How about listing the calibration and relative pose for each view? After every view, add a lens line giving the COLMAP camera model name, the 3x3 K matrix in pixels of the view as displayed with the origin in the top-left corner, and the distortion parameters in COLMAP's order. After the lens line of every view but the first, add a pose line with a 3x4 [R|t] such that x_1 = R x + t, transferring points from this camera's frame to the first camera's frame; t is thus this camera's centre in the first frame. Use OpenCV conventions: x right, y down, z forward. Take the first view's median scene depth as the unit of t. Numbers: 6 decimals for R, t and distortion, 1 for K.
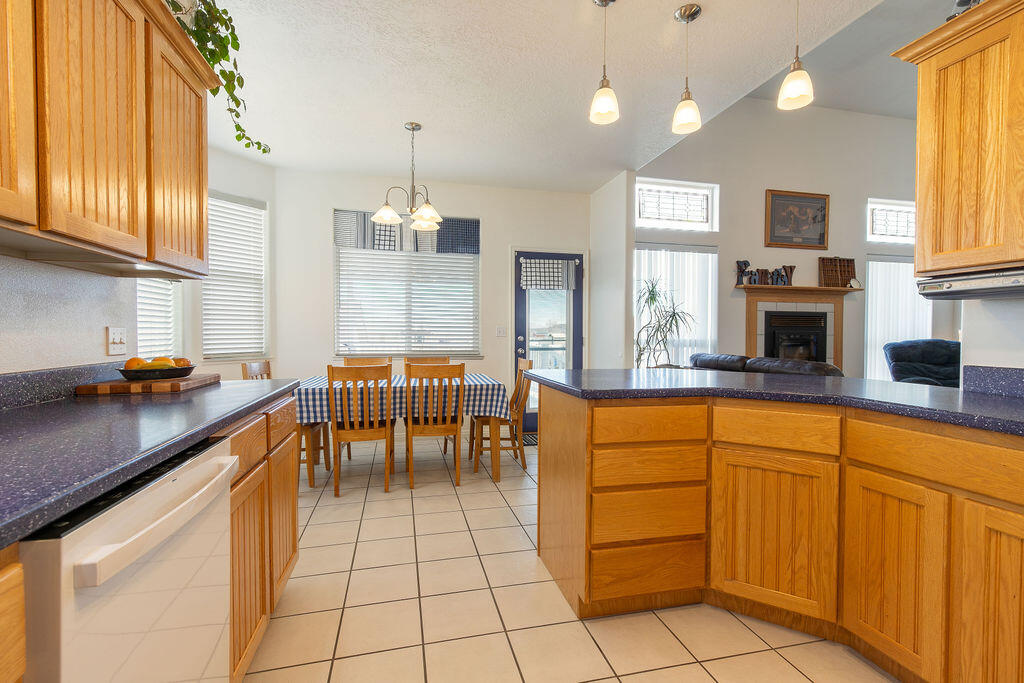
lens RADIAL K [[469.2, 0, 512.9], [0, 469.2, 343.3], [0, 0, 1]] dist [0.012103, -0.002975]
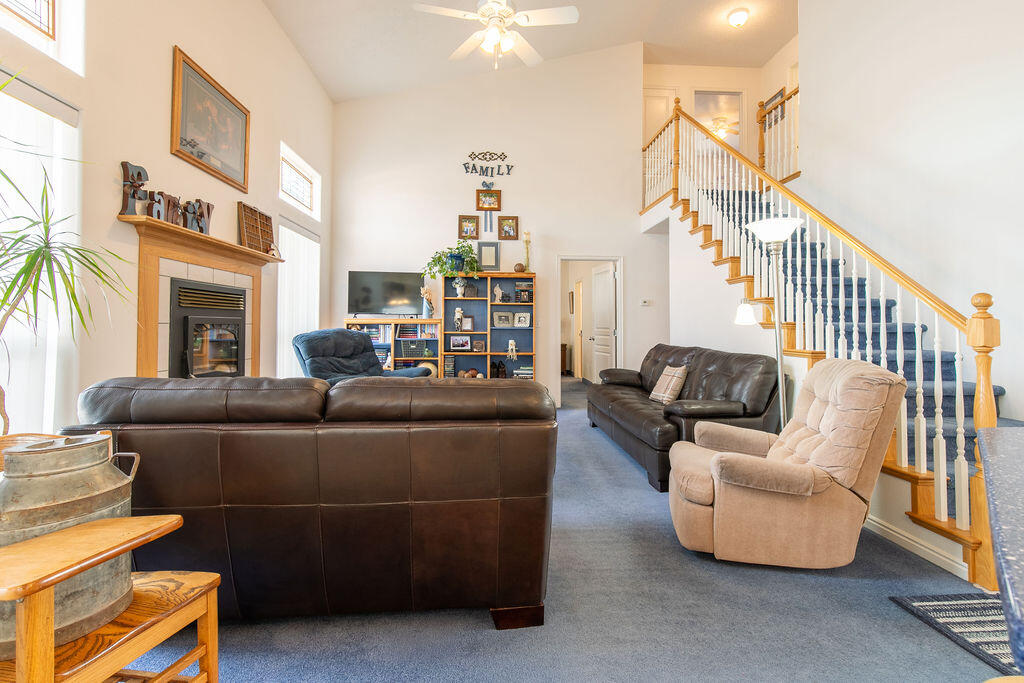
lens RADIAL K [[469.2, 0, 523.8], [0, 469.2, 308.9], [0, 0, 1]] dist [0.012103, -0.002975]
pose [[0.153750, 0.029309, 0.987675, 0.100252], [0.018885, 0.999290, -0.032593, -0.011573], [-0.987929, 0.023664, 0.153088, 0.623365]]
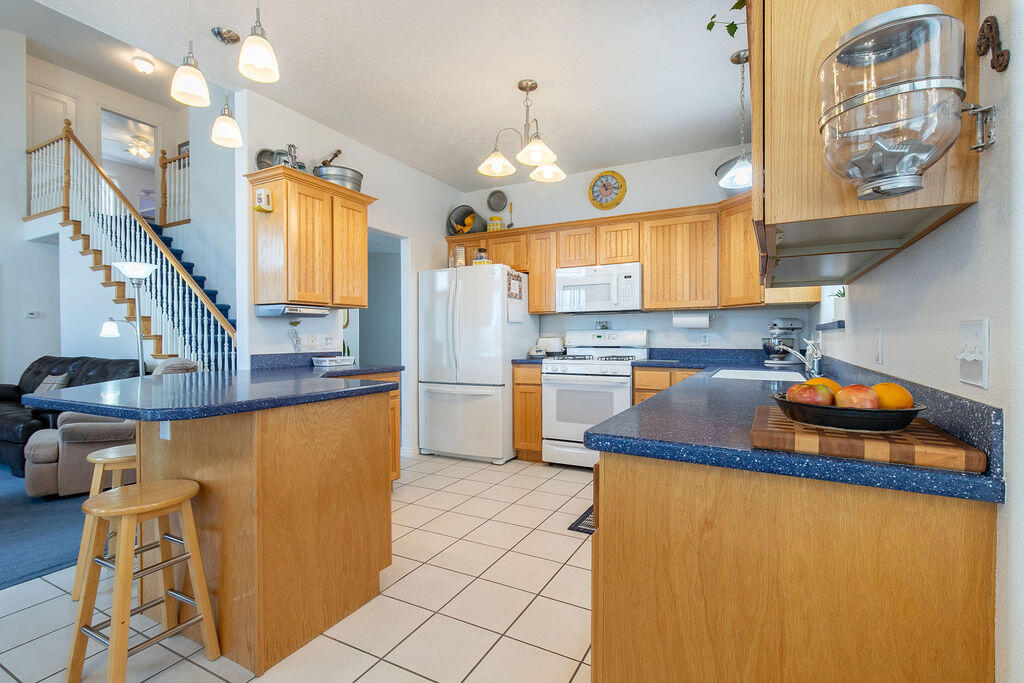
lens RADIAL K [[469.2, 0, 524.4], [0, 469.2, 339.3], [0, 0, 1]] dist [0.012103, -0.002975]
pose [[-0.753187, -0.005882, 0.657780, -0.298638], [0.015594, 0.999519, 0.026794, -0.012149], [-0.657622, 0.030439, -0.752733, 0.585986]]
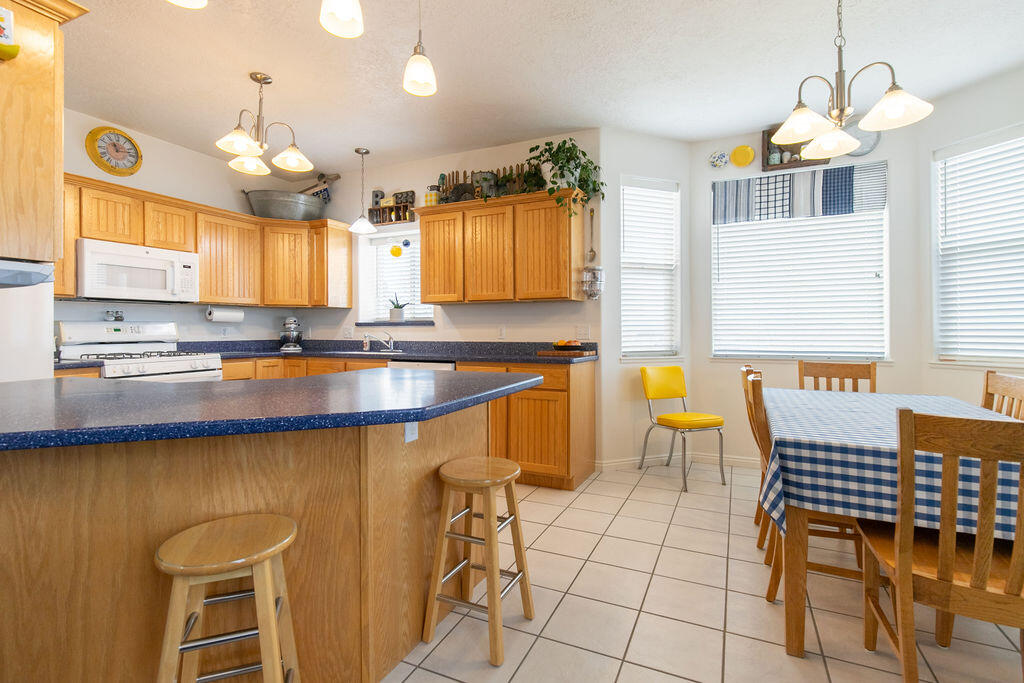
lens RADIAL K [[469.2, 0, 515.1], [0, 469.2, 325.7], [0, 0, 1]] dist [0.012103, -0.002975]
pose [[-0.625423, -0.008050, -0.780245, 0.345237], [-0.019202, 0.999803, 0.005077, -0.013327], [0.780050, 0.018158, -0.625454, 0.752704]]
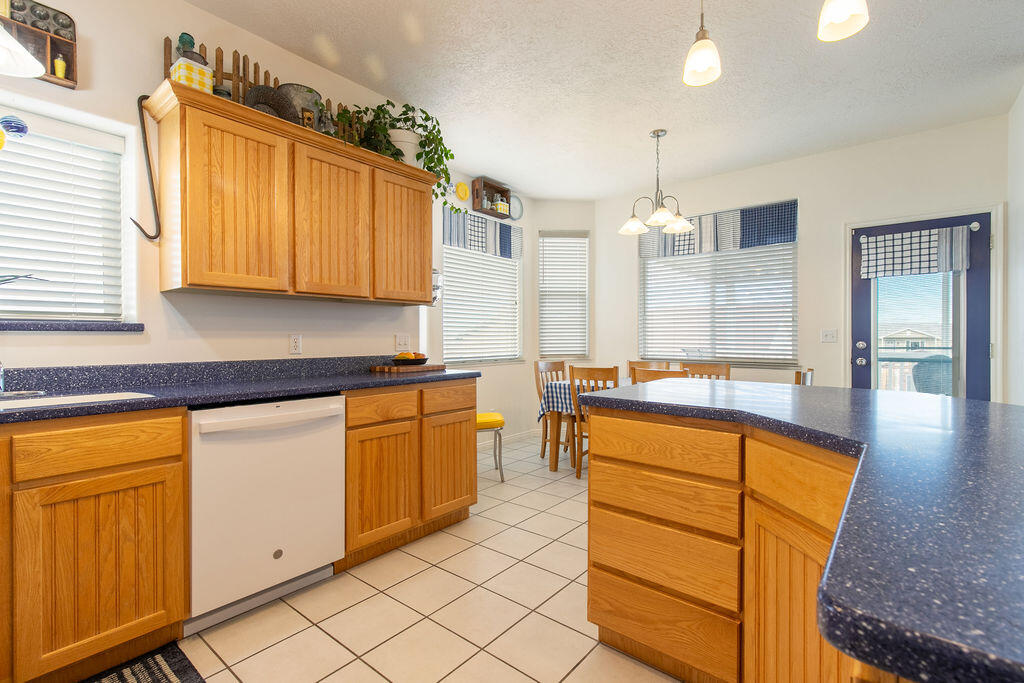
lens RADIAL K [[469.2, 0, 511.1], [0, 469.2, 342.5], [0, 0, 1]] dist [0.012103, -0.002975]
pose [[0.591223, 0.002214, -0.806505, 0.294975], [-0.015839, 0.999835, -0.008866, 0.001772], [0.806352, 0.018016, 0.591161, 0.110352]]
